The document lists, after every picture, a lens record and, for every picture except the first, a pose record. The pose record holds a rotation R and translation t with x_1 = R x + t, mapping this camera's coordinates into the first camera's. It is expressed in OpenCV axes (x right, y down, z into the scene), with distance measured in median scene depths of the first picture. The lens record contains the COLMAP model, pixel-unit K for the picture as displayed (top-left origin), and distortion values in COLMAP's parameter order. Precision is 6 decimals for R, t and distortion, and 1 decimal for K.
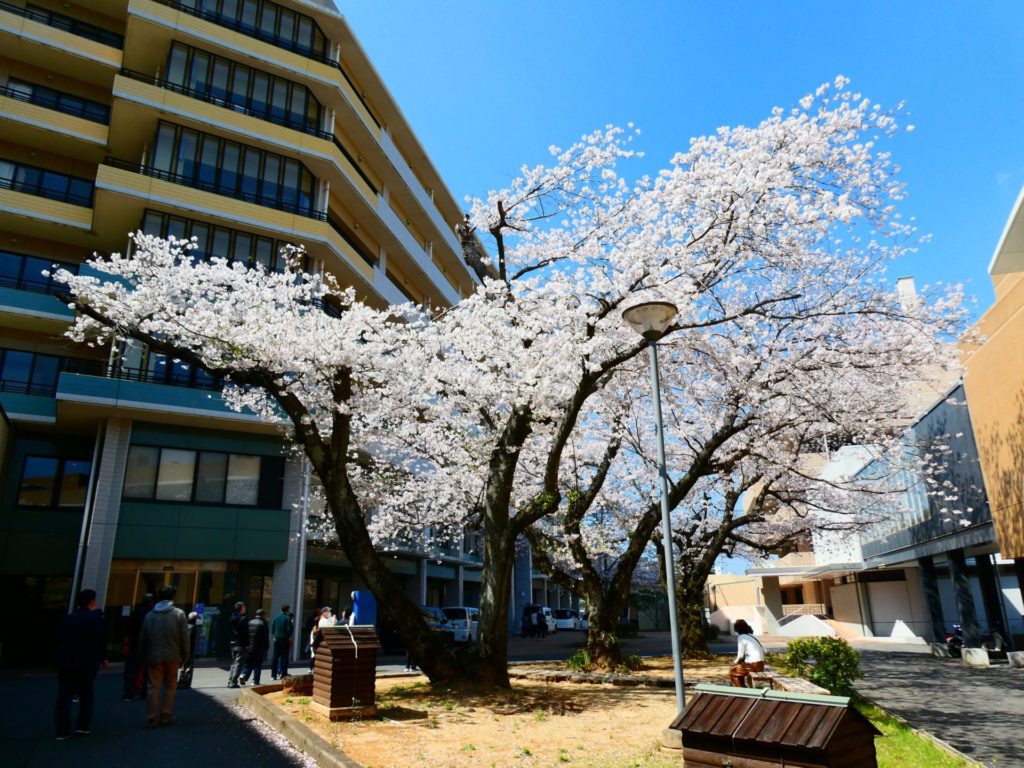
lens RADIAL K [[757.3, 0, 522.5], [0, 757.3, 381.0], [0, 0, 1]] dist [0.049349, 0.001139]
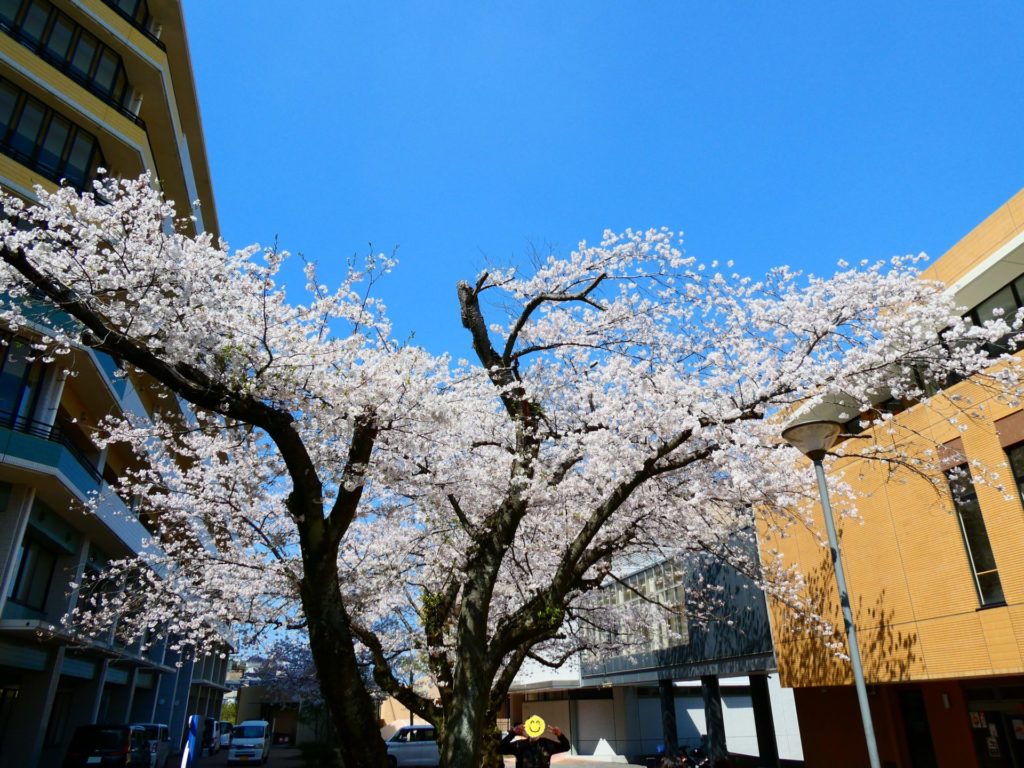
lens RADIAL K [[757.3, 0, 522.5], [0, 757.3, 381.0], [0, 0, 1]] dist [0.049349, 0.001139]
pose [[0.882748, 0.206447, 0.422061, -0.266045], [-0.154472, 0.975880, -0.154260, 0.022652], [-0.443728, 0.070976, 0.893347, 0.141696]]
